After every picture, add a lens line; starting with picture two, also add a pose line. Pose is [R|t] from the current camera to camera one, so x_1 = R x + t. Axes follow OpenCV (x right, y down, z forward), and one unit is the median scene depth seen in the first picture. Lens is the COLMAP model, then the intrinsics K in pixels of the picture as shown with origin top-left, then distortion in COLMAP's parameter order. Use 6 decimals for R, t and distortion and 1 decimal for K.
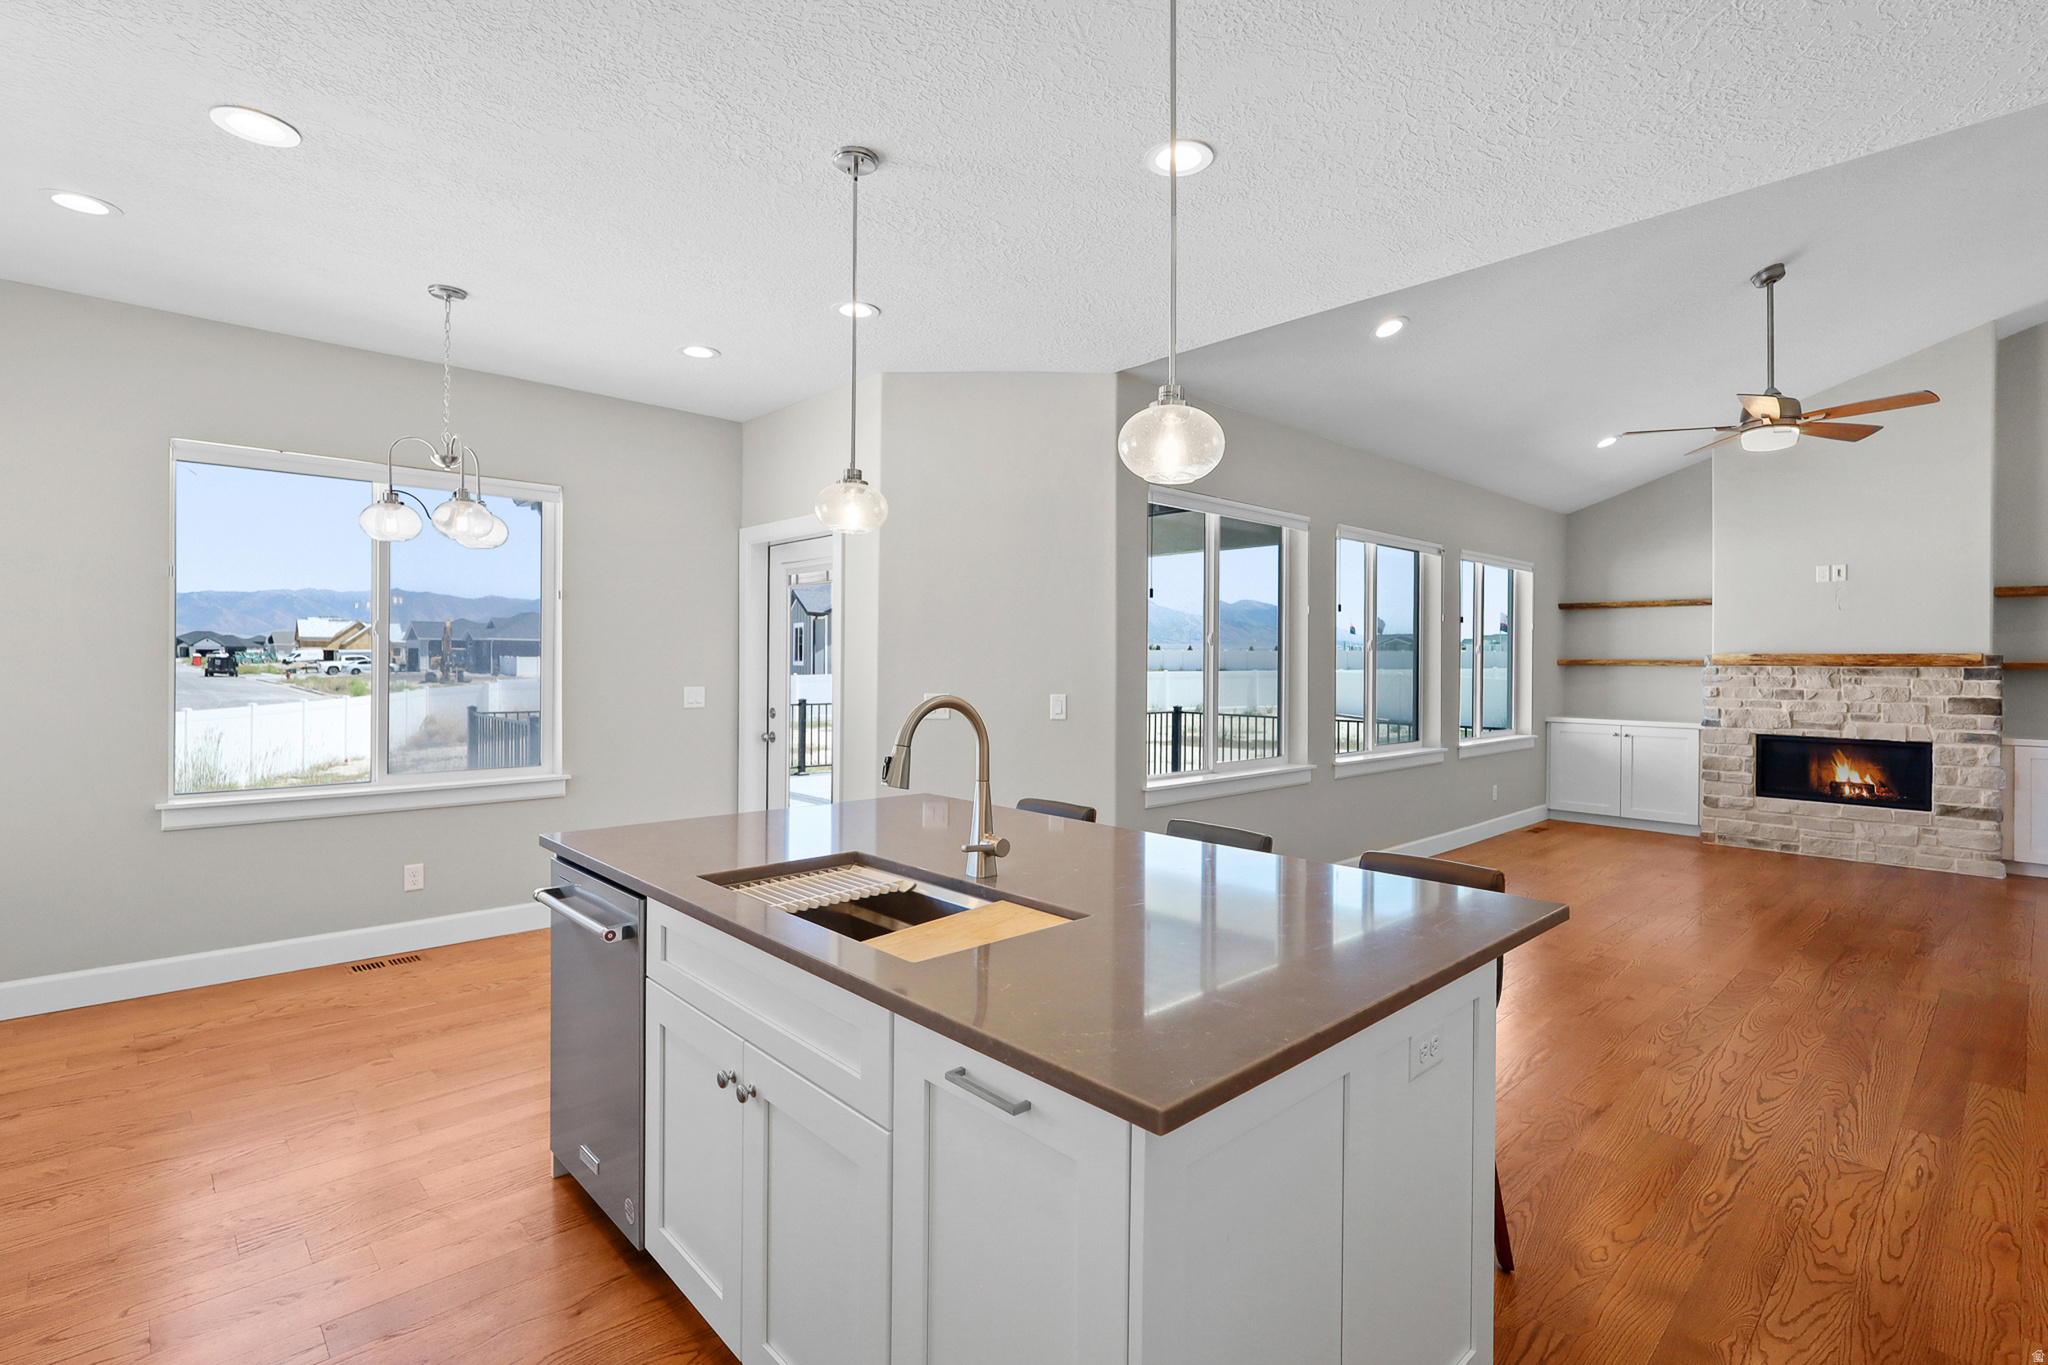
lens RADIAL K [[957.1, 0, 1026.6], [0, 957.1, 658.2], [0, 0, 1]] dist [-0.003726, 0.000382]
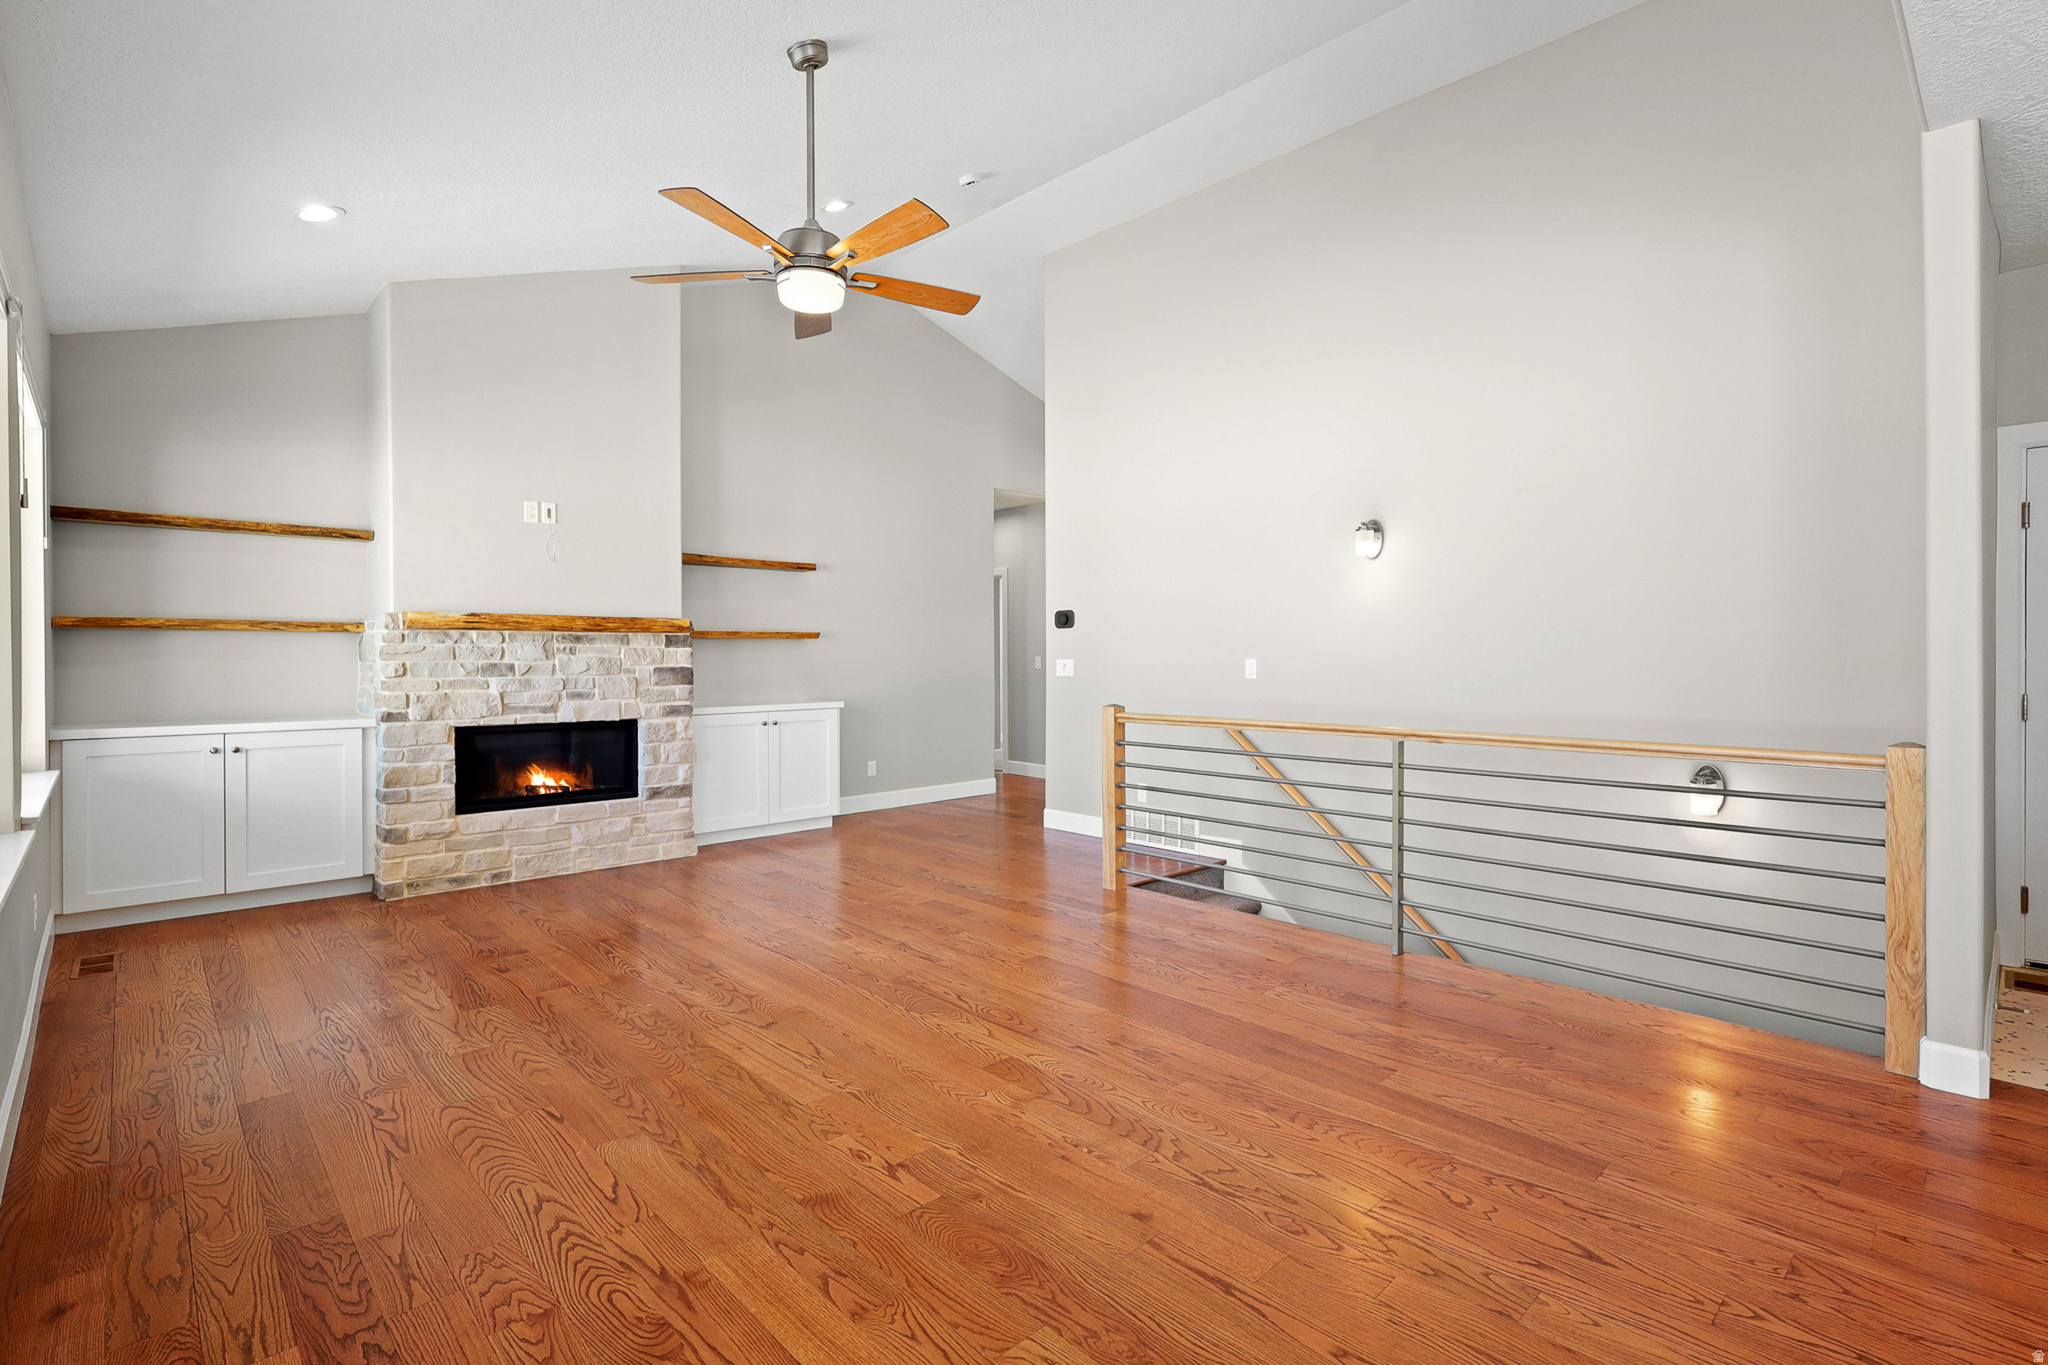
lens RADIAL K [[957.1, 0, 1026.6], [0, 957.1, 663.8], [0, 0, 1]] dist [-0.003726, 0.000382]
pose [[-0.009395, -0.015184, 0.999841, 0.057093], [-0.002934, 0.999881, 0.015157, 0.021630], [-0.999952, -0.002791, -0.009438, 0.611746]]
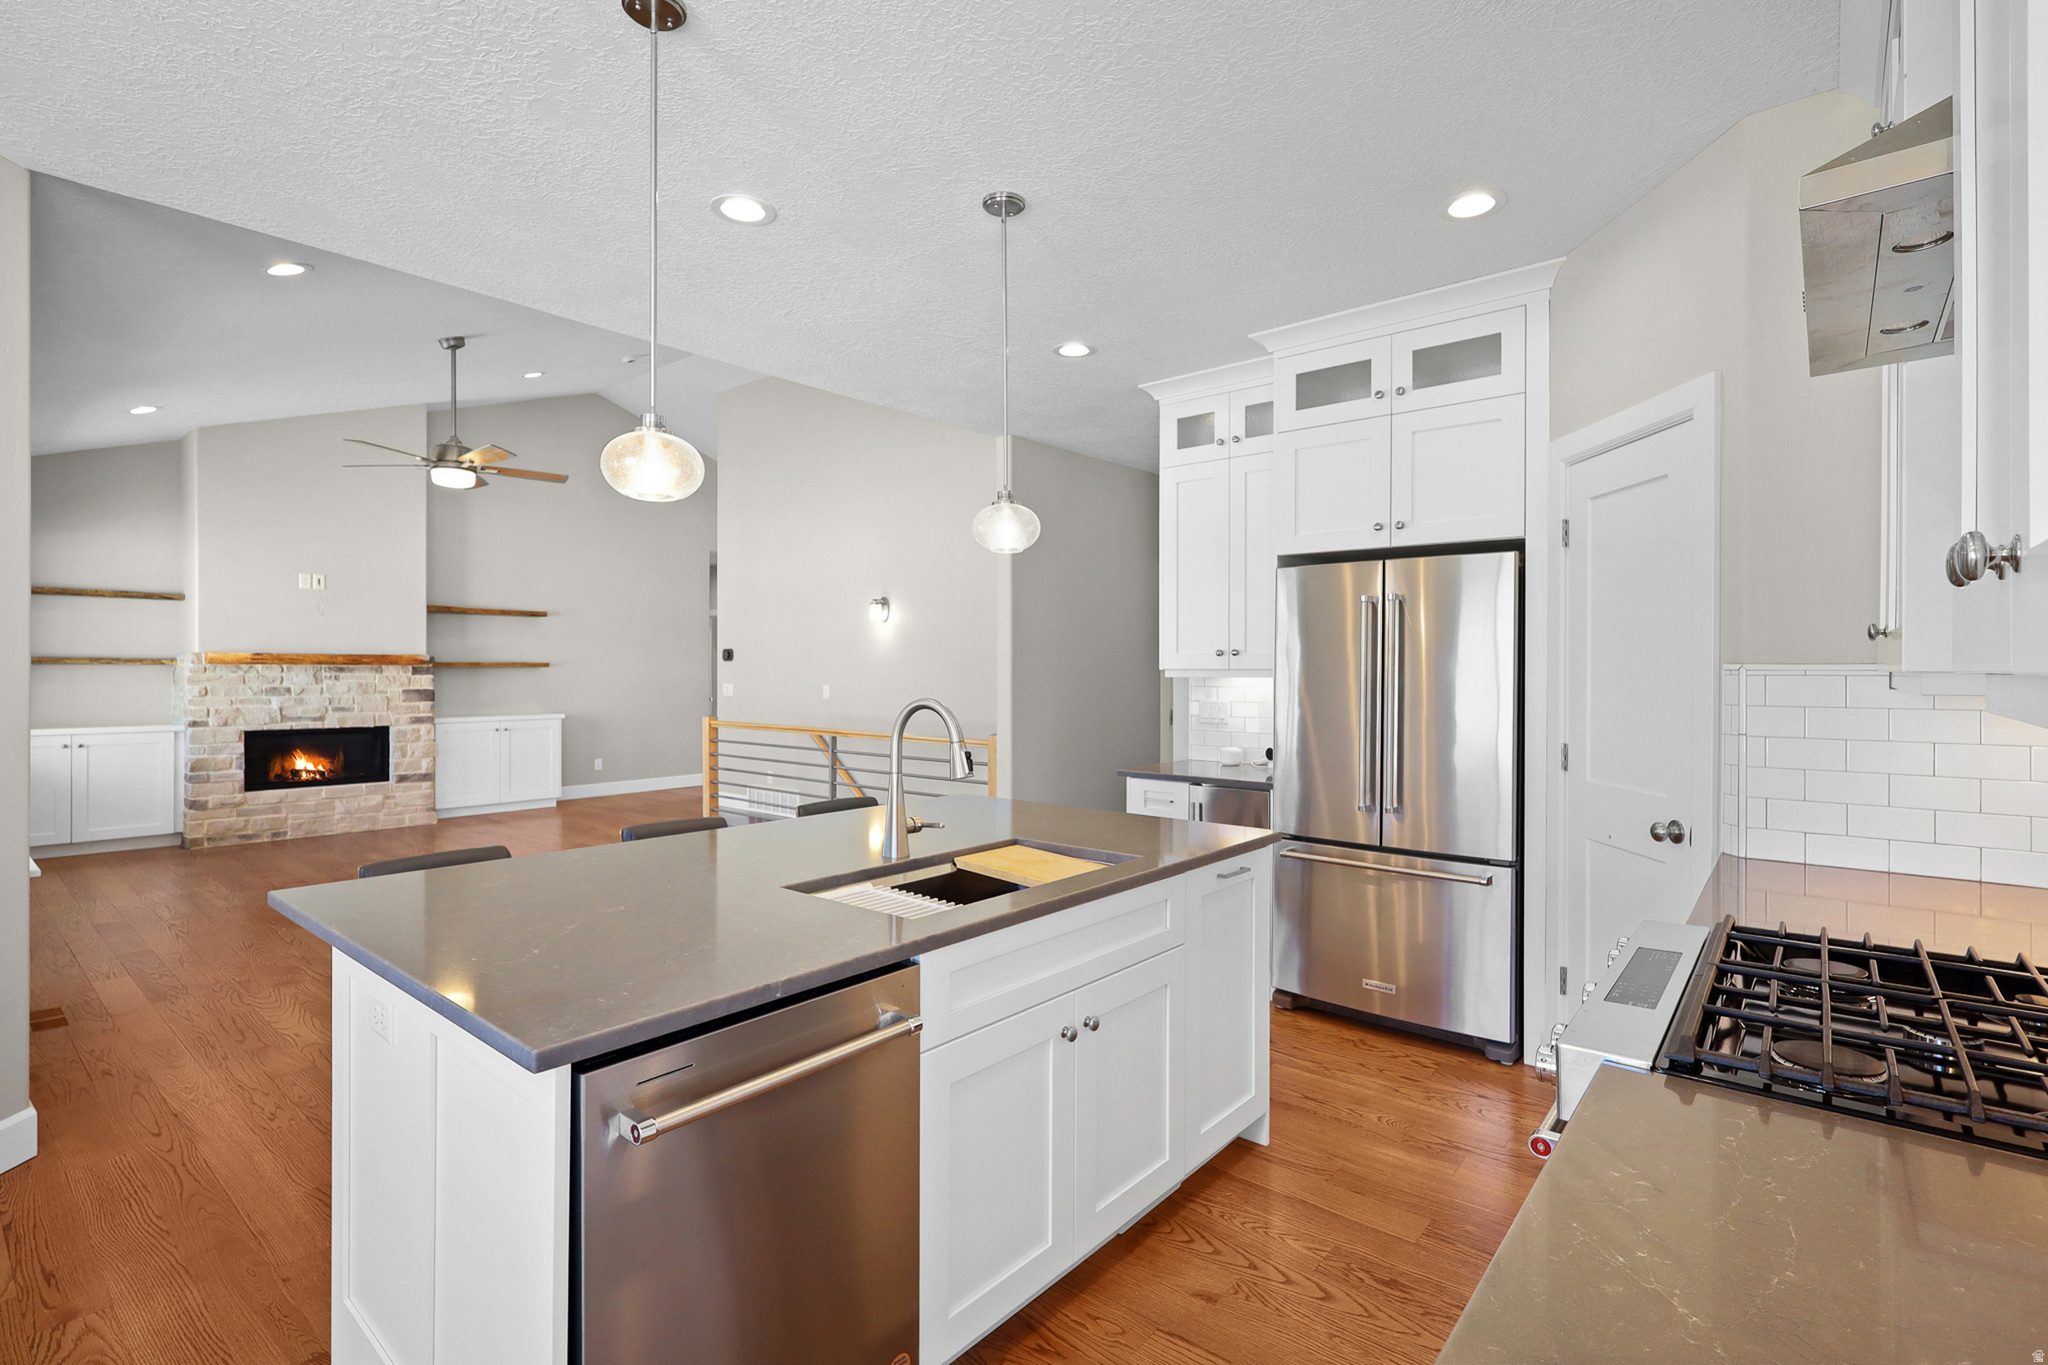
lens RADIAL K [[957.1, 0, 1029.0], [0, 957.1, 676.3], [0, 0, 1]] dist [-0.003726, 0.000382]
pose [[-0.123146, -0.012641, 0.992308, -0.369050], [-0.009357, 0.999889, 0.011577, 0.001235], [-0.992344, -0.007859, -0.123251, 0.307214]]
